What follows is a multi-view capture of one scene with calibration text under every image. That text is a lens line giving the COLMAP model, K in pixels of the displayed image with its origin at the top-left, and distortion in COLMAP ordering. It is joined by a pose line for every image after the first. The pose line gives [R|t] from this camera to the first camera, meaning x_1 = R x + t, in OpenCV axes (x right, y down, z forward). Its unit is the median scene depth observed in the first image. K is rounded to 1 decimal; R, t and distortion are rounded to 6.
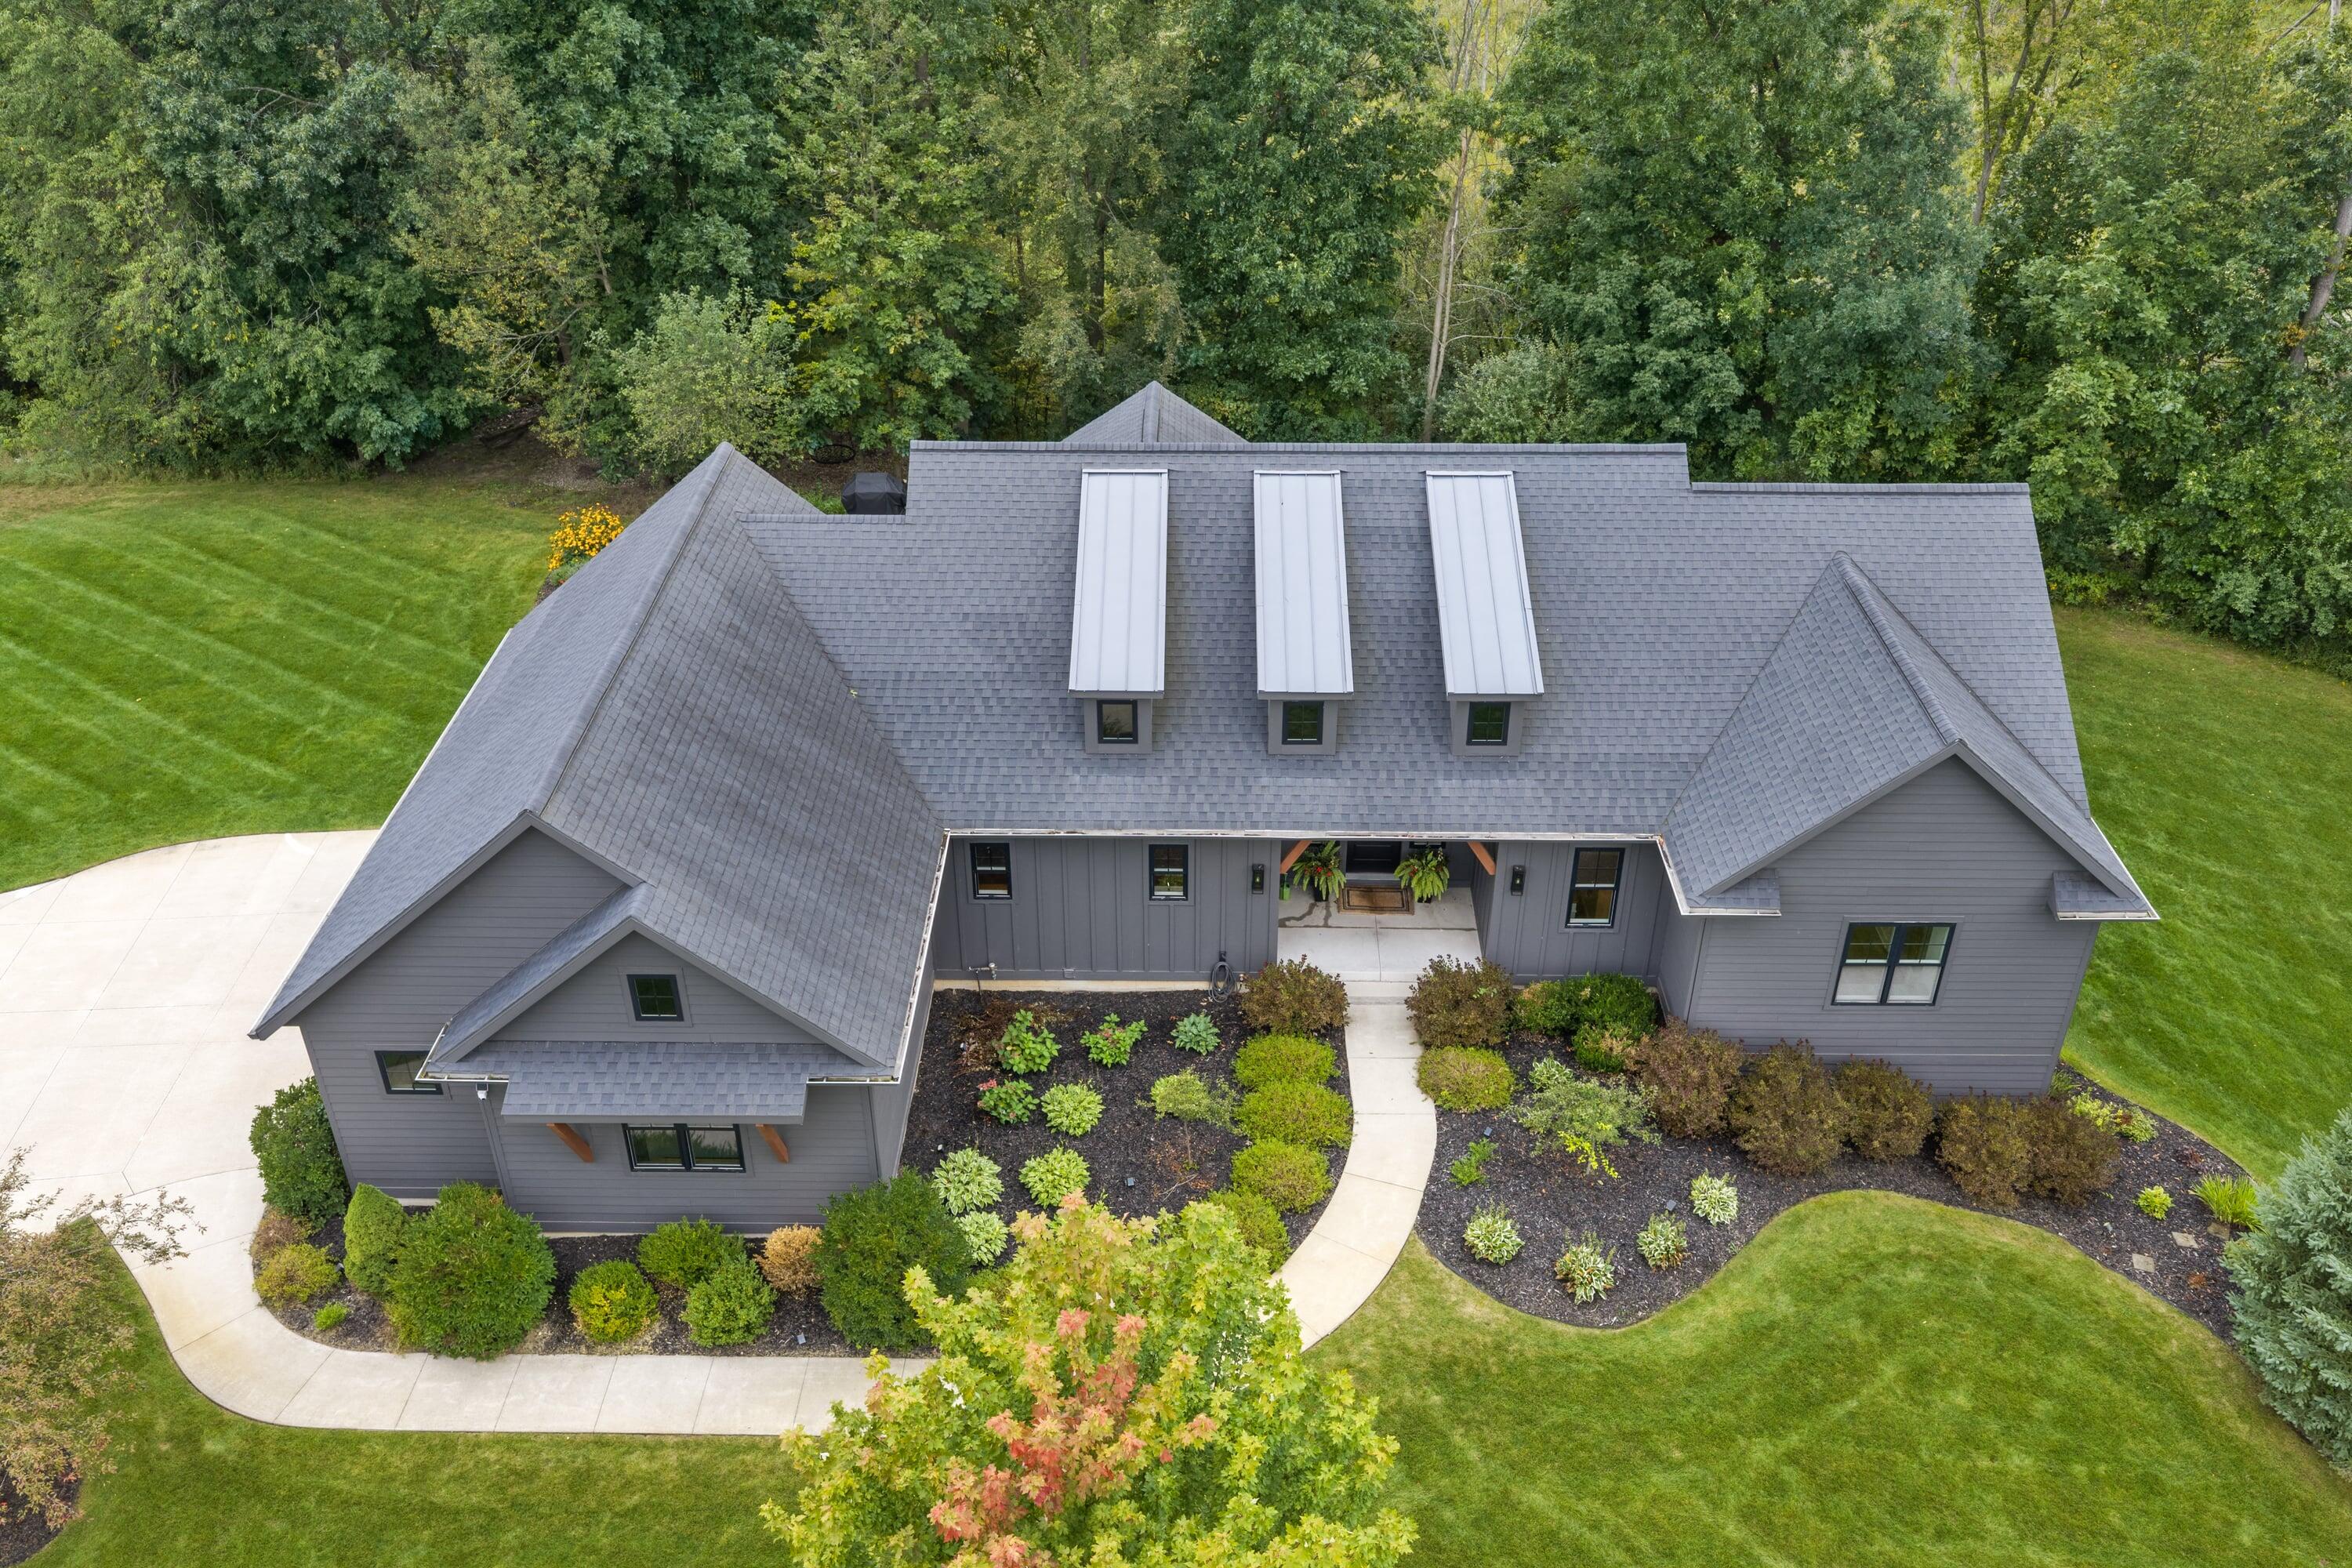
lens RADIAL K [[1940.0, 0, 1174.1], [0, 1940.0, 793.7], [0, 0, 1]] dist [0.014052, -0.027438]
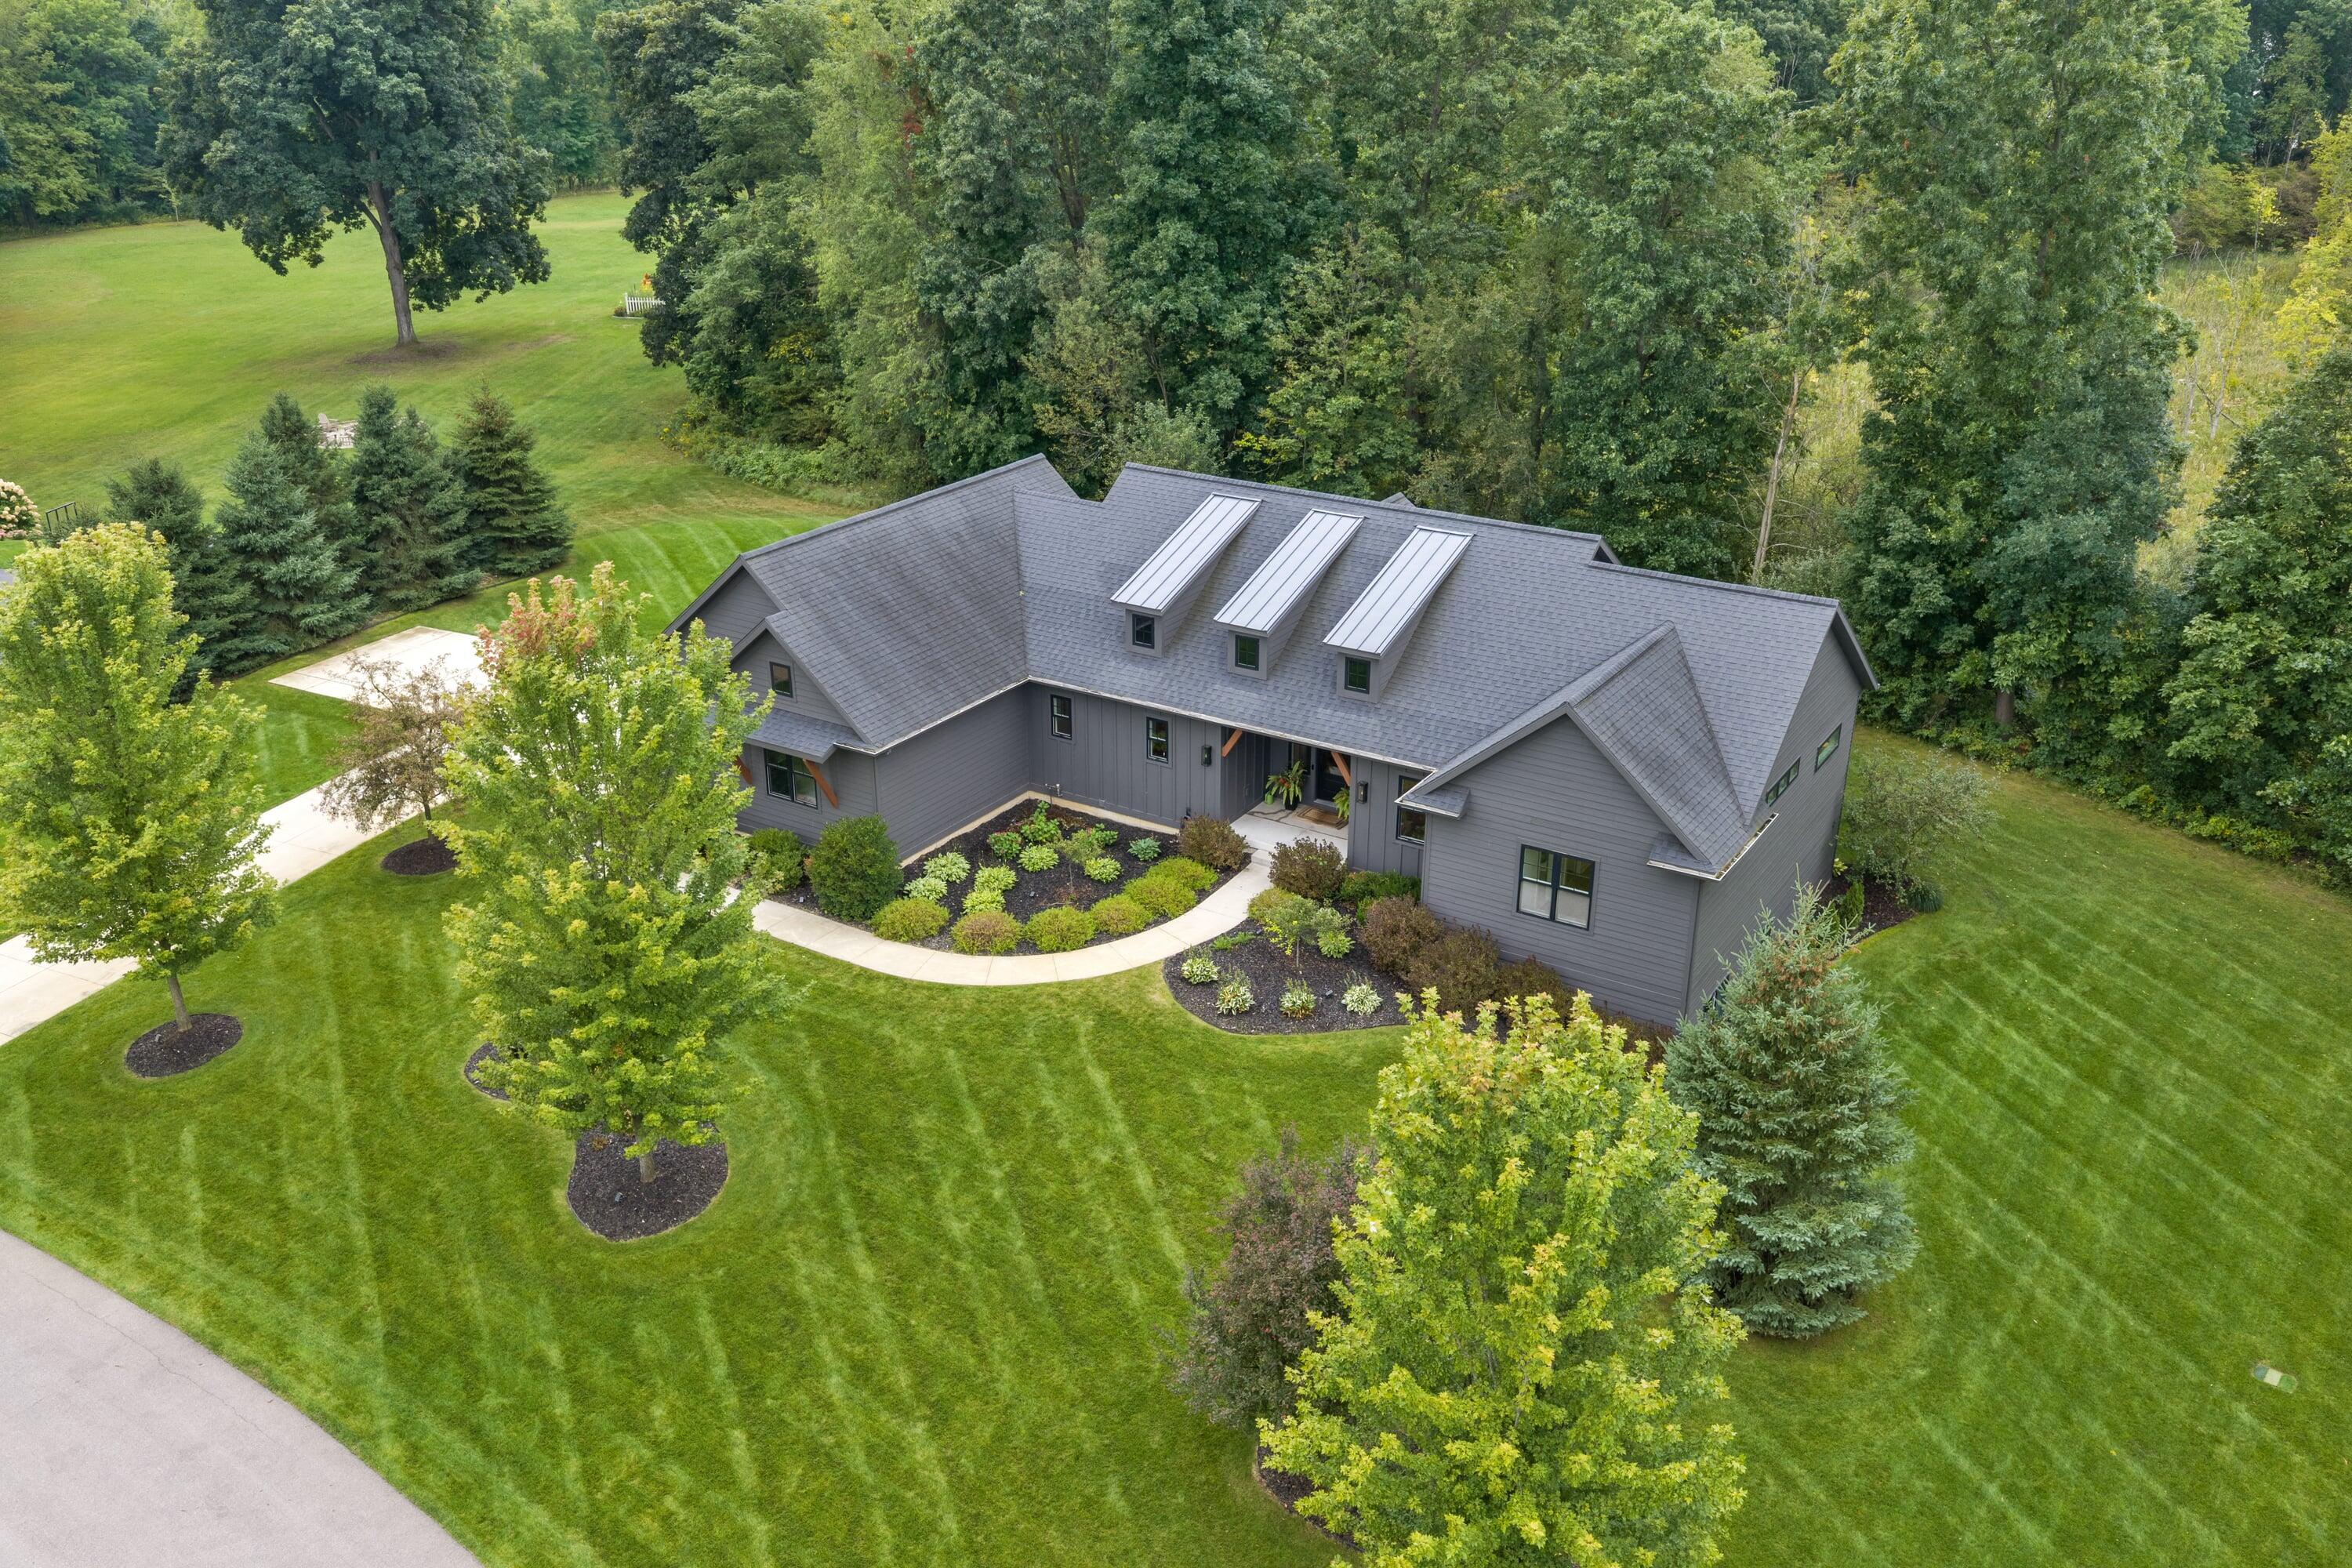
lens RADIAL K [[1940.0, 0, 1174.1], [0, 1940.0, 793.7], [0, 0, 1]] dist [0.014052, -0.027438]
pose [[0.850964, 0.210111, -0.481367, 0.512552], [-0.286256, 0.953949, -0.089659, 0.146413], [0.440361, 0.214090, 0.871922, -0.203853]]
